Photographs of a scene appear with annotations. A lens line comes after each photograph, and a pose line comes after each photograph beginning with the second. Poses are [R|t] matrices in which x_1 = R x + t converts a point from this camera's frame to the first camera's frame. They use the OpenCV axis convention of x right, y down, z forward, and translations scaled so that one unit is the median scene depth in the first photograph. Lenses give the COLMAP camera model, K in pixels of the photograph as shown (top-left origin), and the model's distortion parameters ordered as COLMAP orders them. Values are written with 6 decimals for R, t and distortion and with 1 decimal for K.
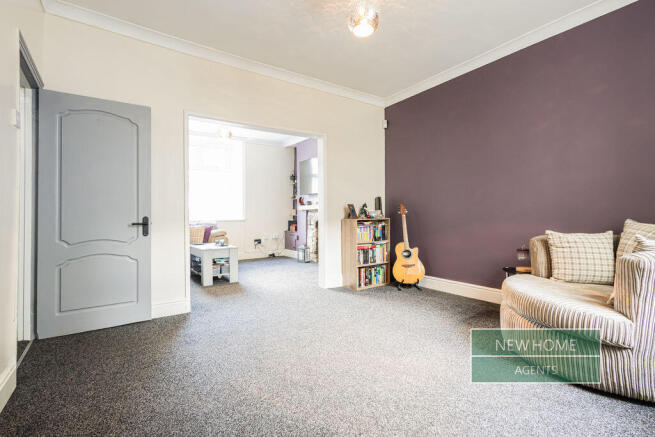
lens RADIAL K [[303.3, 0, 327.1], [0, 303.3, 216.5], [0, 0, 1]] dist [0.000659, 0.000086]
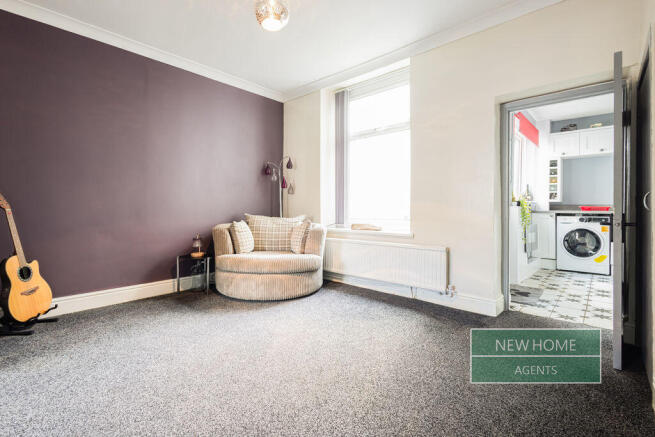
lens RADIAL K [[303.3, 0, 326.9], [0, 303.3, 214.8], [0, 0, 1]] dist [0.000659, 0.000086]
pose [[-0.225771, -0.011595, 0.974111, -0.467817], [0.007478, 0.999879, 0.013635, 0.003352], [-0.974152, 0.010362, -0.225657, 0.553075]]
